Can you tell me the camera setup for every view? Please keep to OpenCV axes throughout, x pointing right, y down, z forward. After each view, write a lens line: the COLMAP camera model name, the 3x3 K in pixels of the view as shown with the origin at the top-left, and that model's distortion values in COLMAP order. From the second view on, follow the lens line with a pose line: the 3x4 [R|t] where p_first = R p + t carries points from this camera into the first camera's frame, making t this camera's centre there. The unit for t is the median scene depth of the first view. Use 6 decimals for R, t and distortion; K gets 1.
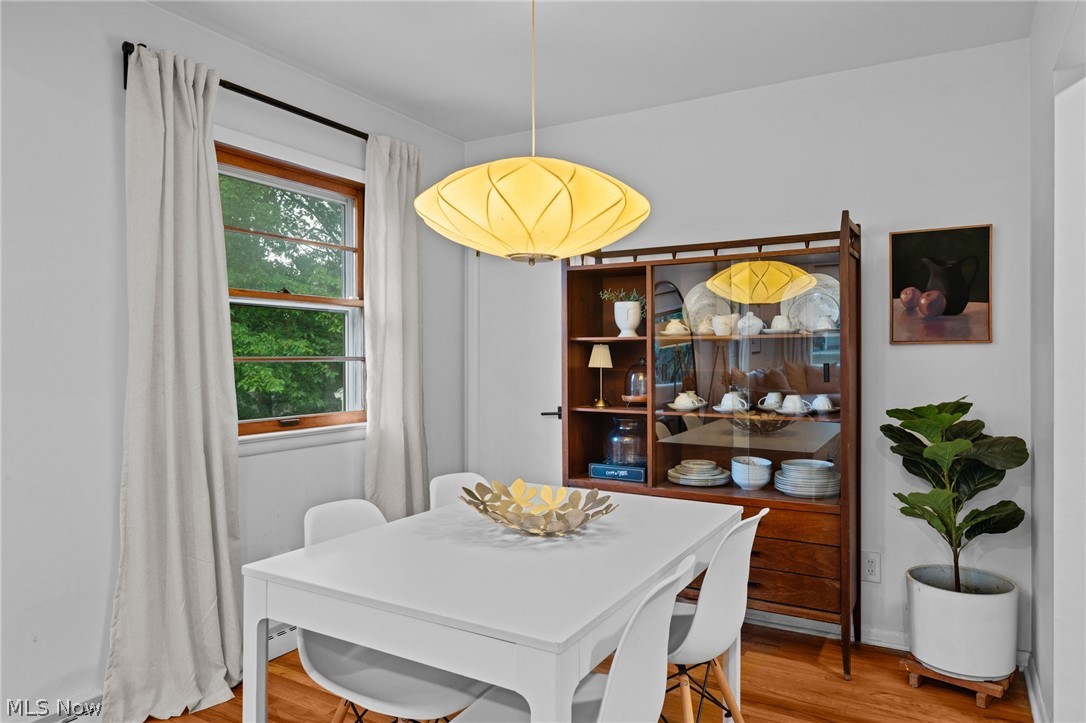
lens RADIAL K [[702.7, 0, 542.0], [0, 702.7, 356.2], [0, 0, 1]] dist [-0.001033, -0.000008]
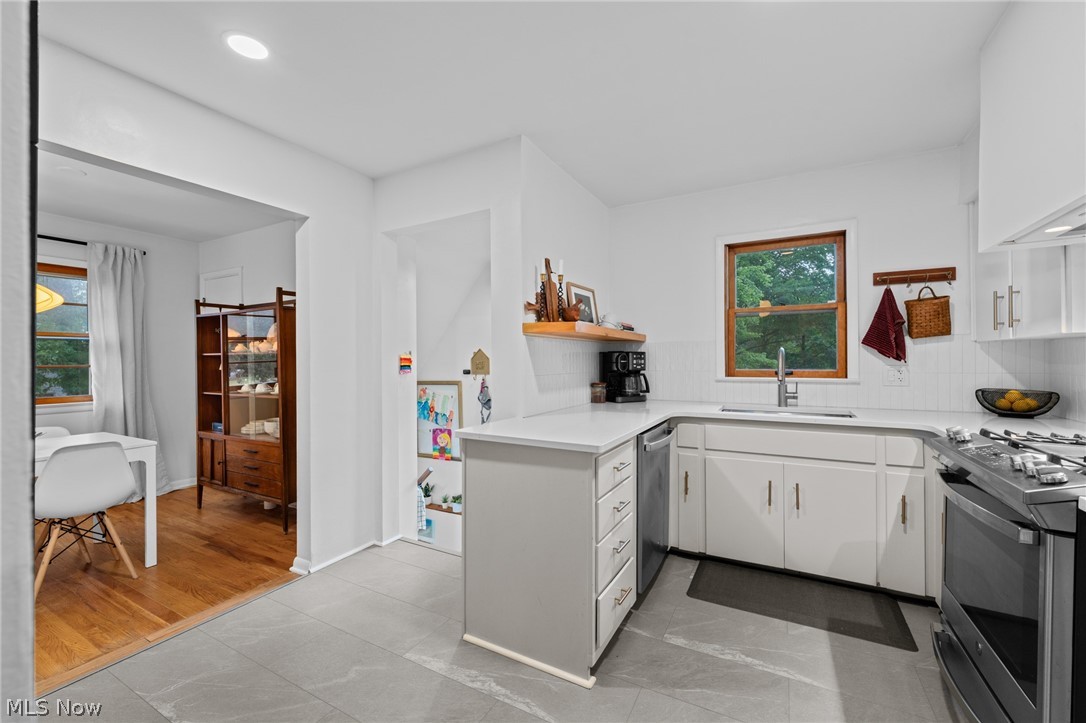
lens RADIAL K [[442.2, 0, 541.8], [0, 442.2, 359.7], [0, 0, 1]] dist [-0.002718, -0.000445]
pose [[0.999314, -0.005434, 0.036633, 0.950324], [0.005666, 0.999965, -0.006223, 0.001498], [-0.036598, 0.006426, 0.999309, -0.189756]]
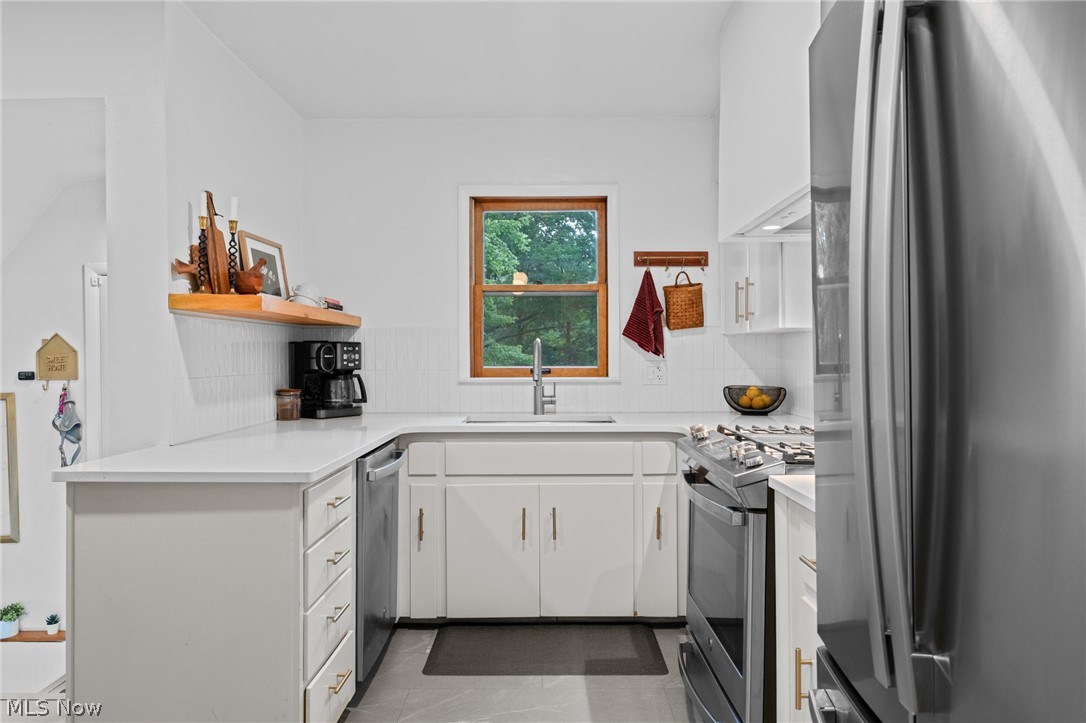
lens RADIAL K [[720.2, 0, 545.1], [0, 720.2, 360.2], [0, 0, 1]] dist [0.003953, 0.001672]
pose [[0.858604, -0.007372, 0.512586, 0.894021], [0.006411, 0.999973, 0.003643, 0.004383], [-0.512599, 0.000158, 0.858628, -0.298219]]
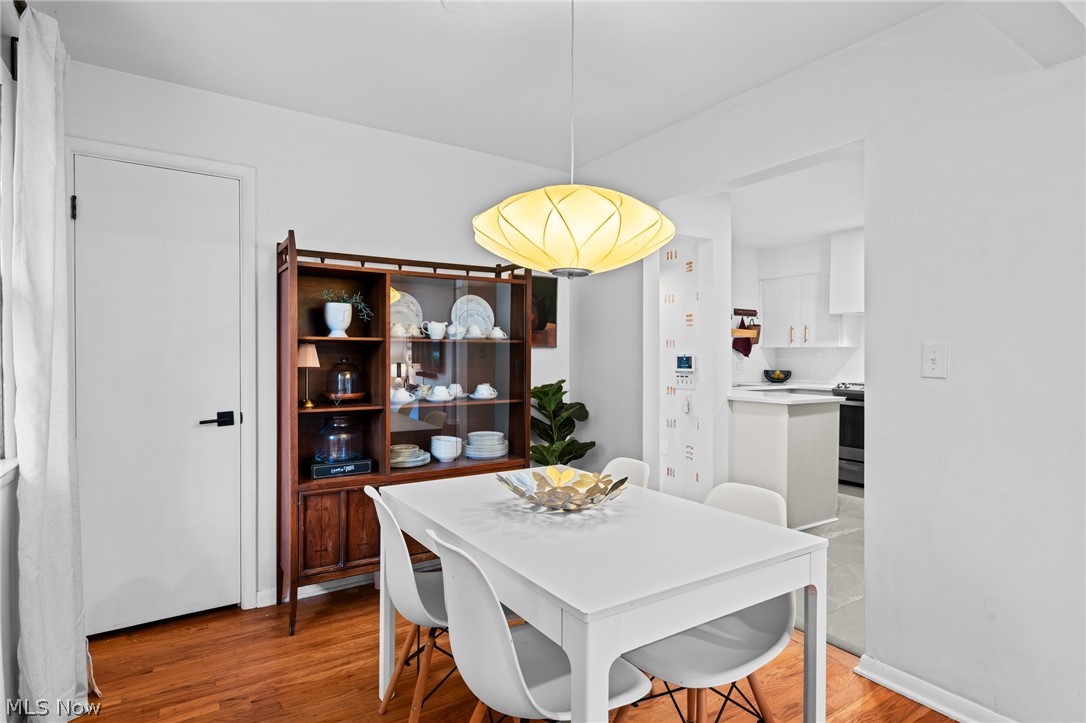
lens RADIAL K [[568.9, 0, 540.1], [0, 568.9, 357.3], [0, 0, 1]] dist [-0.013276, -0.000118]
pose [[0.442904, -0.002108, 0.896567, -0.533251], [-0.000446, 0.999997, 0.002571, -0.000325], [-0.896569, -0.001539, 0.442901, 0.389702]]
